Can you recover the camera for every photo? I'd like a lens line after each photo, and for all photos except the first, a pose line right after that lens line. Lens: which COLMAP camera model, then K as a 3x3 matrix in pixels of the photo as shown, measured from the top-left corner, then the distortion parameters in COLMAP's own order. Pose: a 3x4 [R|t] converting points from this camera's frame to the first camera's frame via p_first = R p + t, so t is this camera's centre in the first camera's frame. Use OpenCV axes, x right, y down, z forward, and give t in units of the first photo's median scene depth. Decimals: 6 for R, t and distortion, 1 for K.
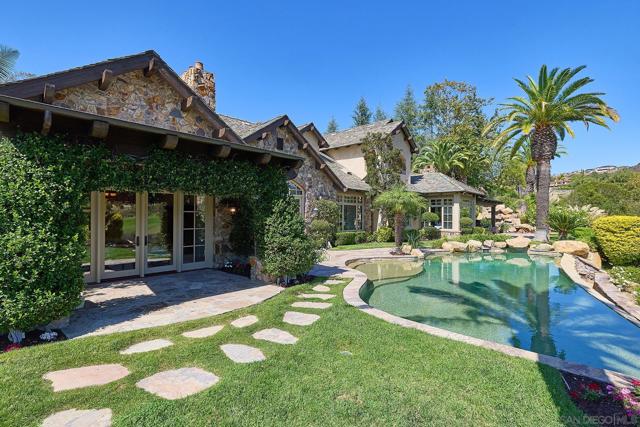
lens RADIAL K [[290.2, 0, 321.5], [0, 290.2, 216.1], [0, 0, 1]] dist [0.004497, 0.000206]
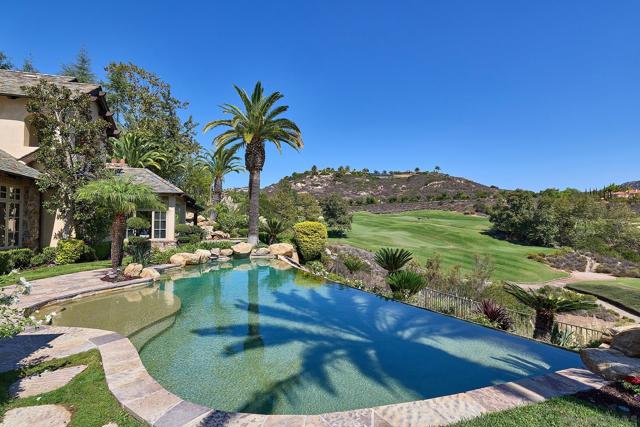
lens RADIAL K [[307.3, 0, 328.2], [0, 307.3, 212.2], [0, 0, 1]] dist [0.008542, -0.001377]
pose [[0.545975, 0.027068, 0.837364, -0.039089], [0.006367, 0.999315, -0.036455, 0.006738], [-0.837777, 0.025235, 0.545429, 0.162106]]
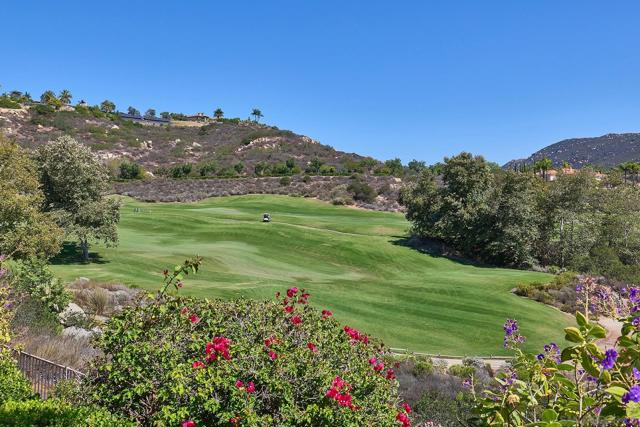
lens RADIAL K [[601.5, 0, 303.4], [0, 601.5, 219.7], [0, 0, 1]] dist [0.008205, 0.000000]
pose [[0.112775, 0.002633, 0.993617, 0.897250], [0.009931, 0.999944, -0.003777, 0.010520], [-0.993571, 0.010294, 0.112743, 1.071294]]
